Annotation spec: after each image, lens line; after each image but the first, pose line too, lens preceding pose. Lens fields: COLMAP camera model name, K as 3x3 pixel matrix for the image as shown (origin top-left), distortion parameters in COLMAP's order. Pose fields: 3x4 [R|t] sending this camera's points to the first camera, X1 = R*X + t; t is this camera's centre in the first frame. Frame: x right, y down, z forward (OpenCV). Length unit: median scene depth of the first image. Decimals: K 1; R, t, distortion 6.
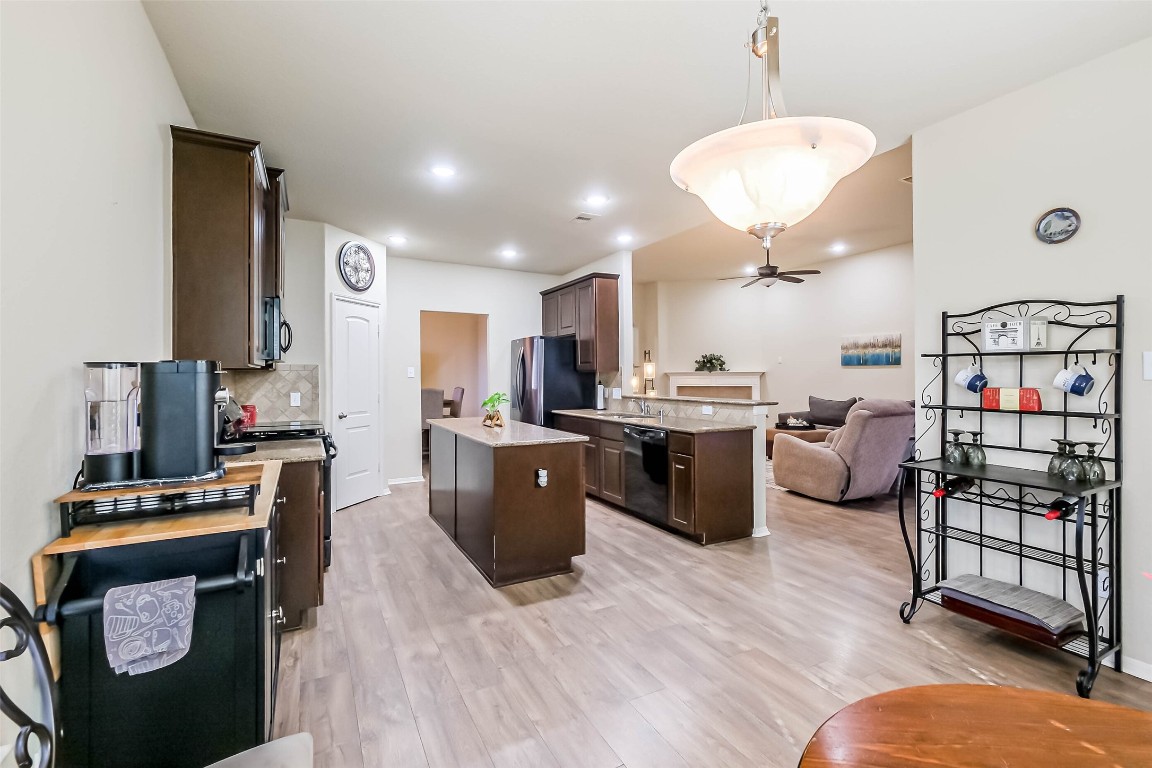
lens RADIAL K [[511.0, 0, 578.8], [0, 511.0, 376.5], [0, 0, 1]] dist [0.001024, 0.000062]
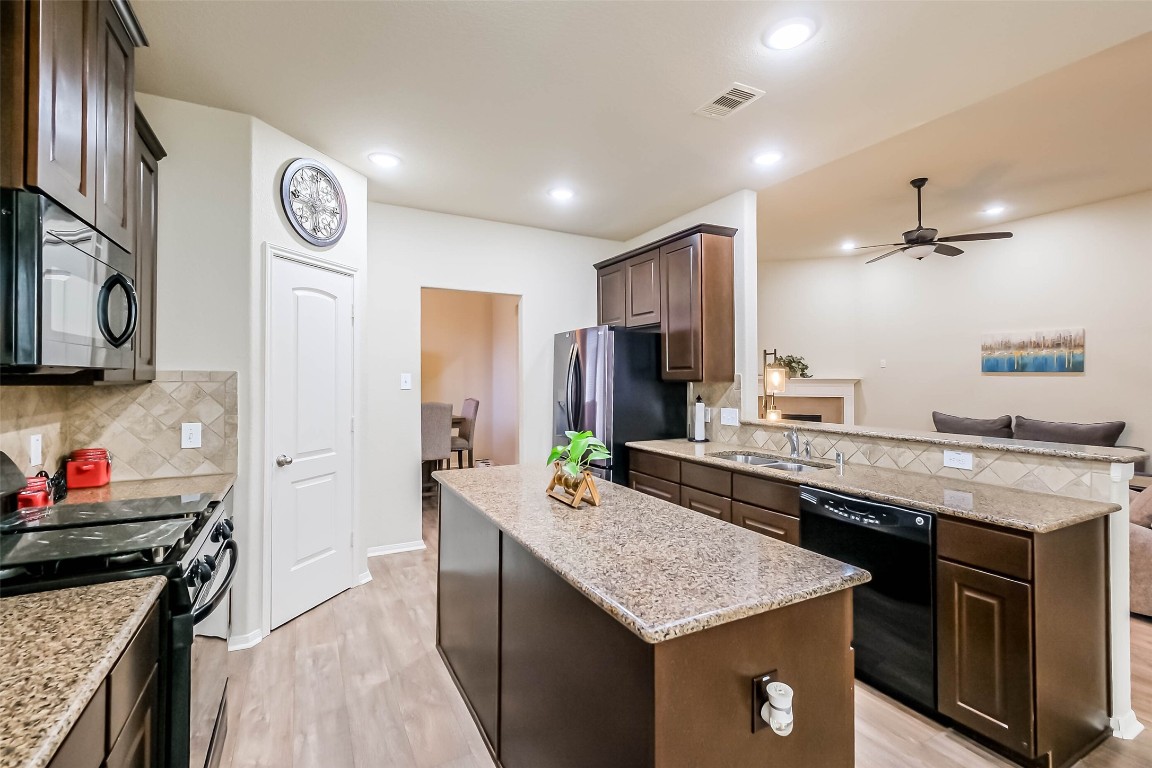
lens RADIAL K [[520.5, 0, 574.9], [0, 520.5, 375.9], [0, 0, 1]] dist [0.002950, 0.000328]
pose [[0.999969, 0.005030, -0.006117, -0.115139], [-0.005054, 0.999980, -0.003874, -0.014380], [0.006097, 0.003905, 0.999974, 0.356243]]
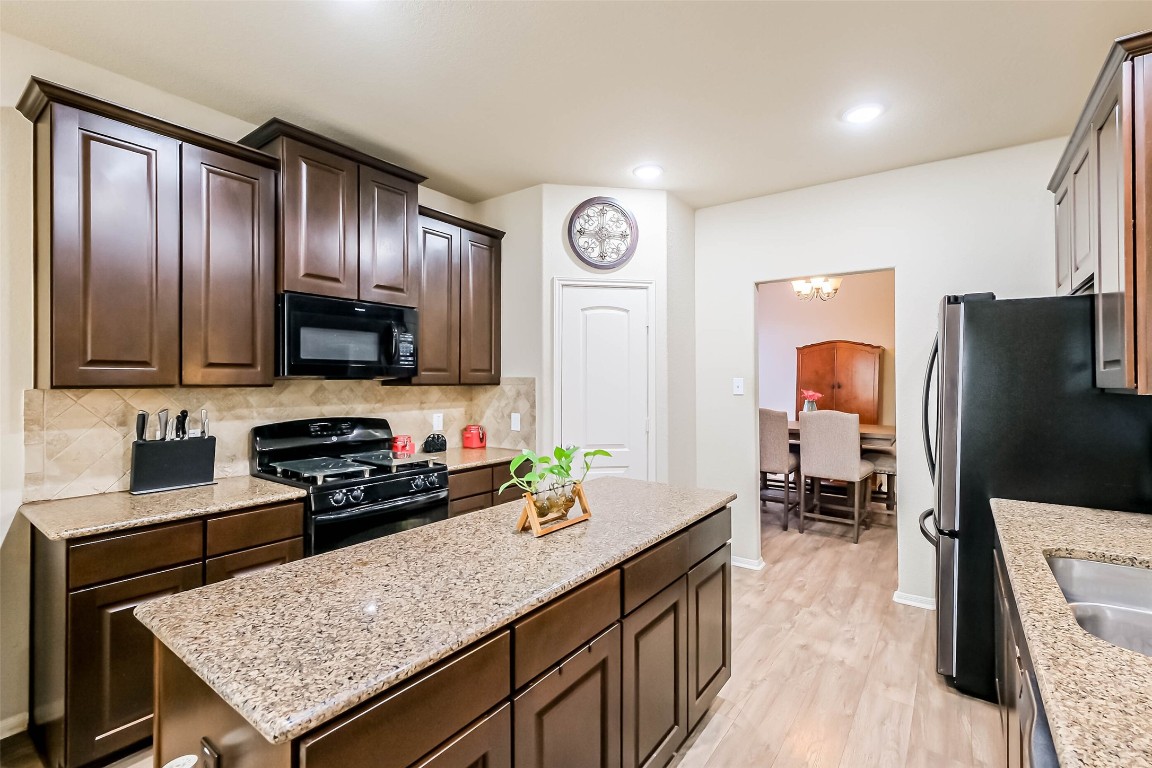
lens RADIAL K [[511.1, 0, 576.0], [0, 511.1, 384.0], [0, 0, 1]] dist [0.008132, 0.000127]
pose [[0.427938, 0.011782, -0.903731, 0.153379], [-0.003350, 0.999929, 0.011451, -0.017965], [0.903802, -0.001873, 0.427947, 0.592141]]
